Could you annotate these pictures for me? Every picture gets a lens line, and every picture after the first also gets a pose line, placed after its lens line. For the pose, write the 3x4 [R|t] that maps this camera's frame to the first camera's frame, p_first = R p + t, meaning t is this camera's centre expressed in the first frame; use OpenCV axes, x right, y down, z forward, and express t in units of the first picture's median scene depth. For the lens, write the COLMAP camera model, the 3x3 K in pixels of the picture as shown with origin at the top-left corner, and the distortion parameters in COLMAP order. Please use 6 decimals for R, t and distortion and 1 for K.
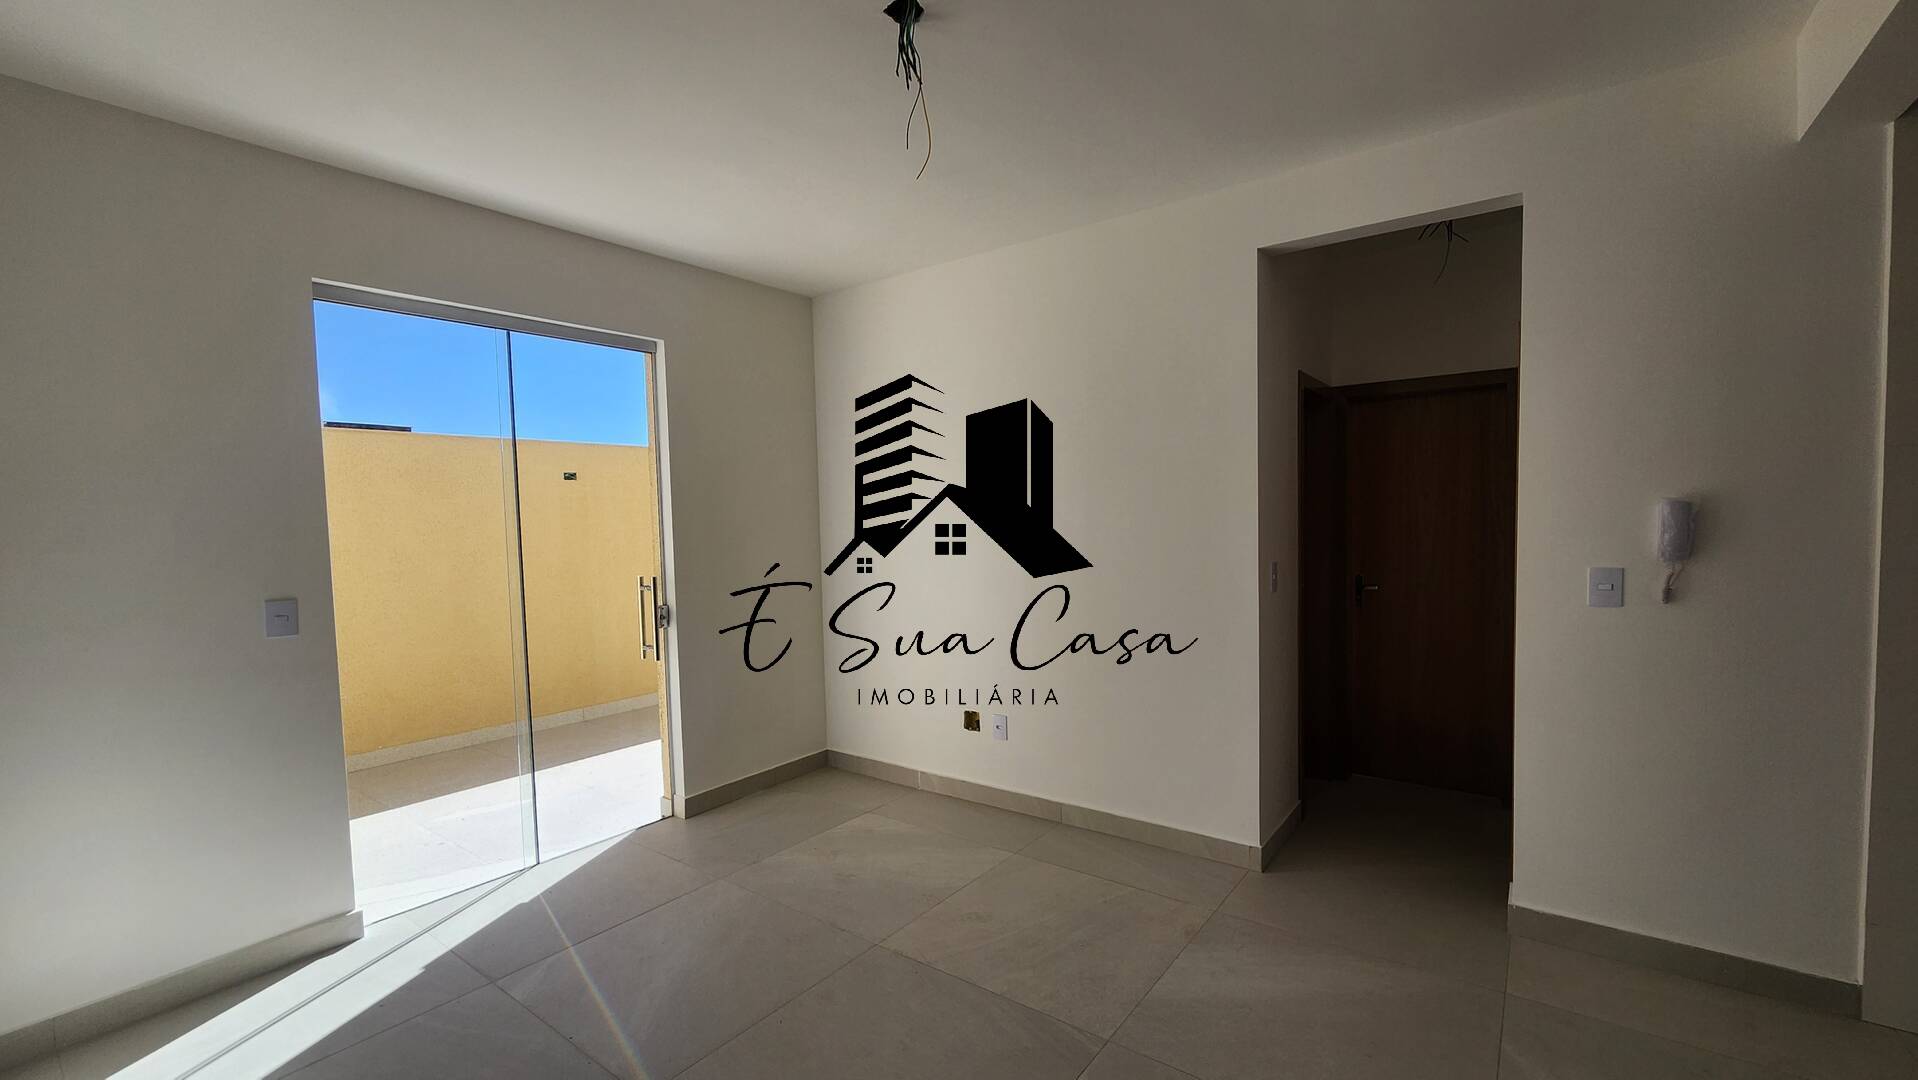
lens RADIAL K [[790.2, 0, 959.6], [0, 790.2, 553.8], [0, 0, 1]] dist [-0.001390, -0.000859]
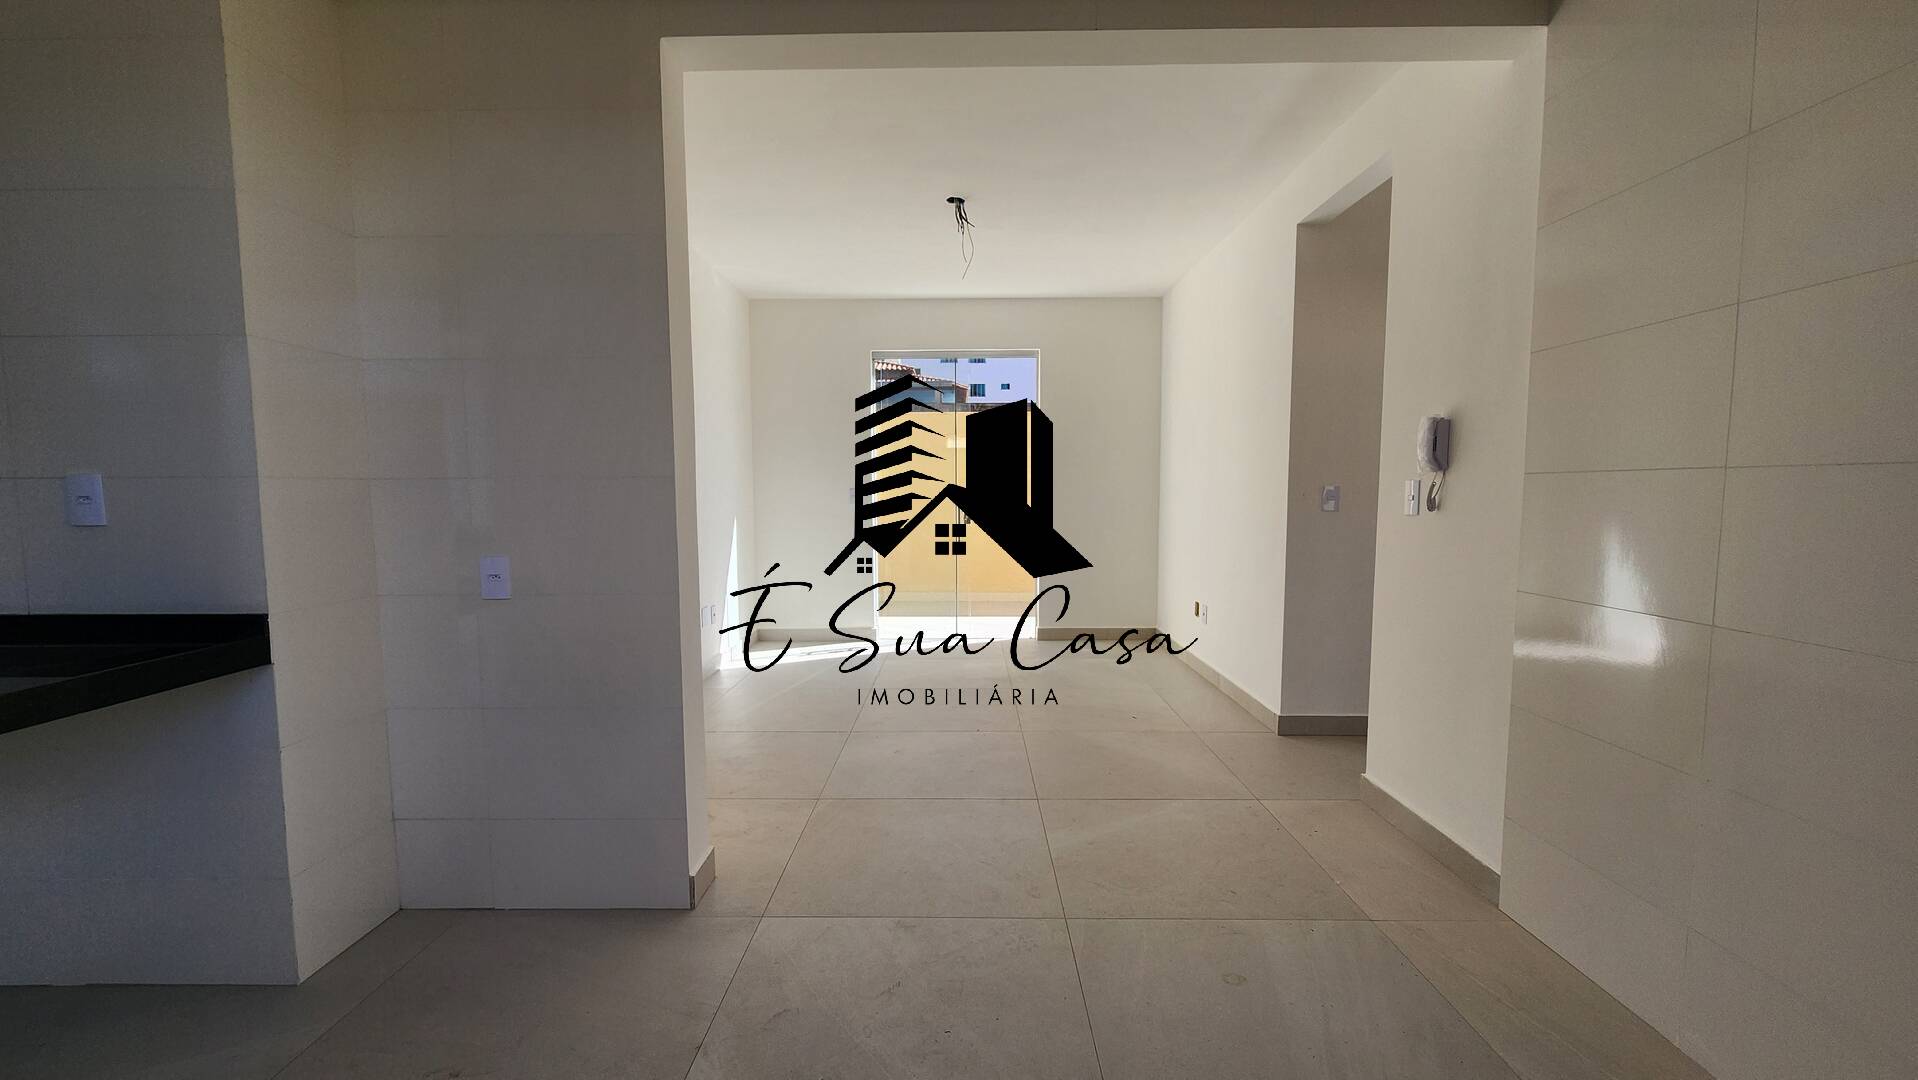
lens RADIAL K [[790.2, 0, 959.6], [0, 790.2, 553.8], [0, 0, 1]] dist [-0.001390, -0.000859]
pose [[0.586939, 0.090453, -0.804563, 1.112083], [-0.052723, 0.995900, 0.073503, 0.059758], [0.807913, -0.000723, 0.589302, -0.148906]]
